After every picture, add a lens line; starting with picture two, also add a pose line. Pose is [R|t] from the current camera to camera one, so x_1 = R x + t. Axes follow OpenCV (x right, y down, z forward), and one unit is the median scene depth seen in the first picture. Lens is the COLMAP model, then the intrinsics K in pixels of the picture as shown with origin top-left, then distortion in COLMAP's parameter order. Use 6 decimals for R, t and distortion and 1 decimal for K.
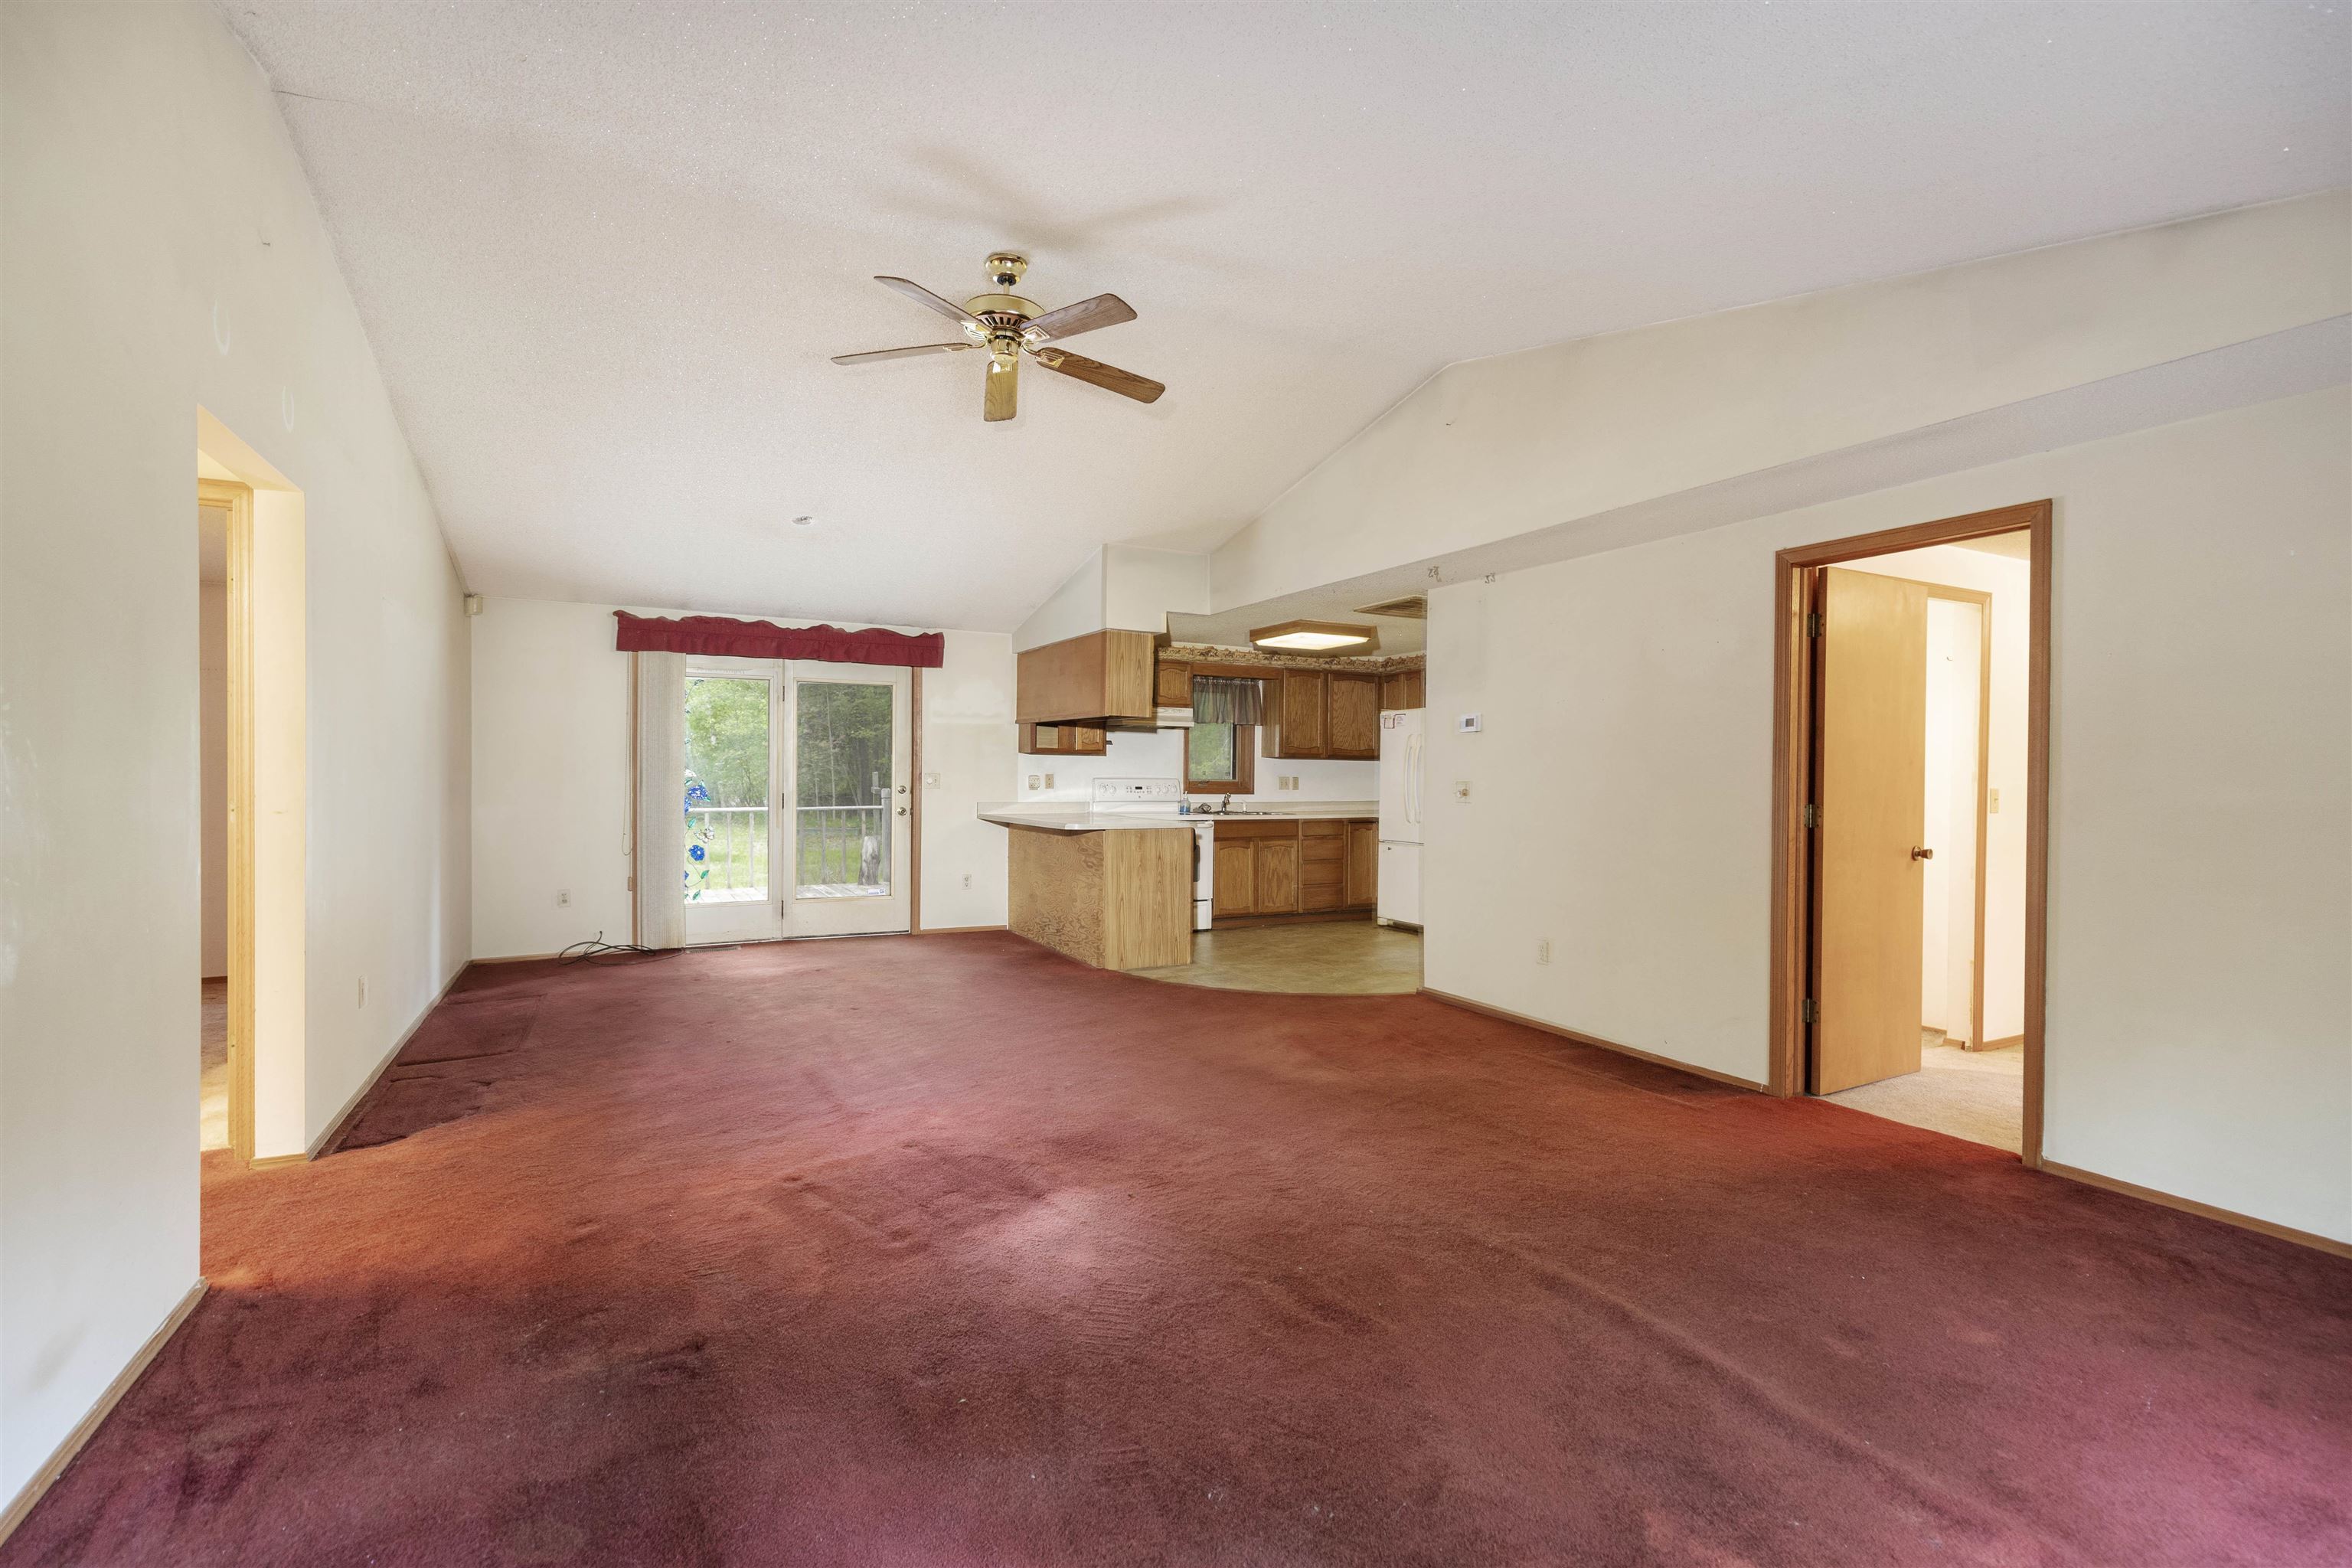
lens RADIAL K [[1051.8, 0, 1176.5], [0, 1051.8, 779.3], [0, 0, 1]] dist [0.008867, -0.000413]
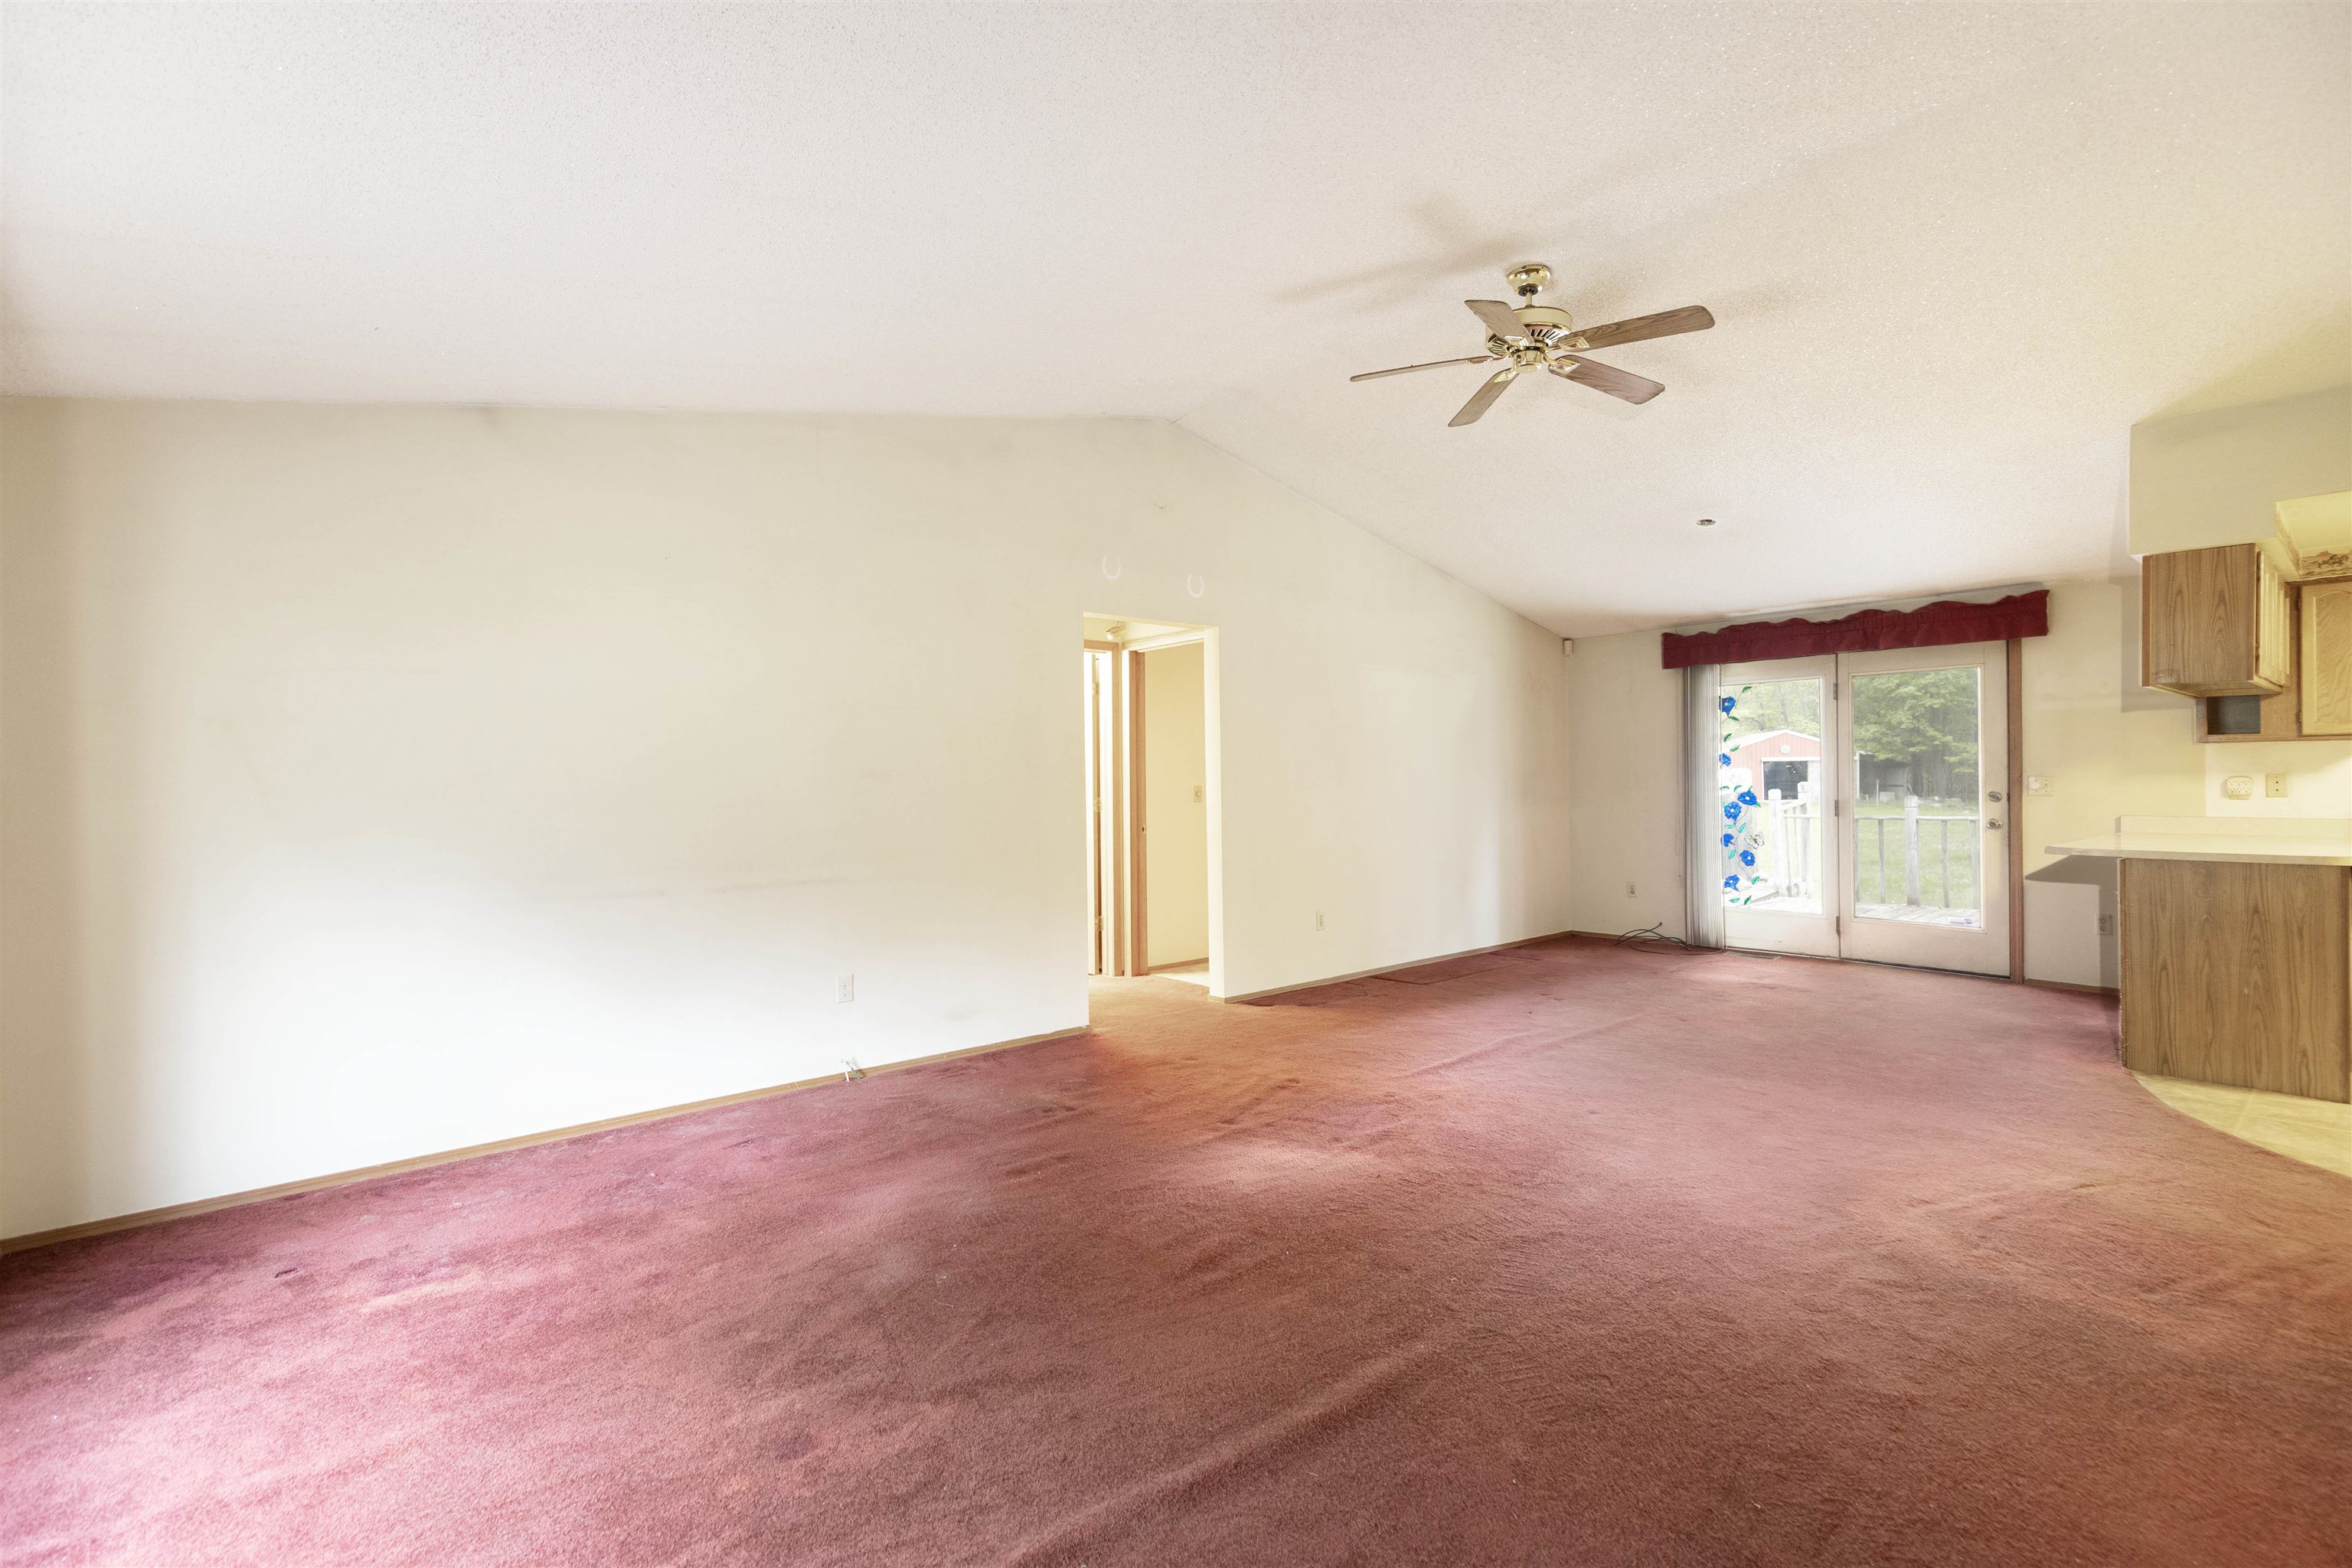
lens RADIAL K [[1053.3, 0, 1190.8], [0, 1053.3, 788.0], [0, 0, 1]] dist [0.011807, -0.000009]
pose [[0.240559, -0.002268, -0.970632, 0.410693], [0.005267, 0.999986, -0.001031, 0.001129], [0.970620, -0.004864, 0.240568, 0.243040]]
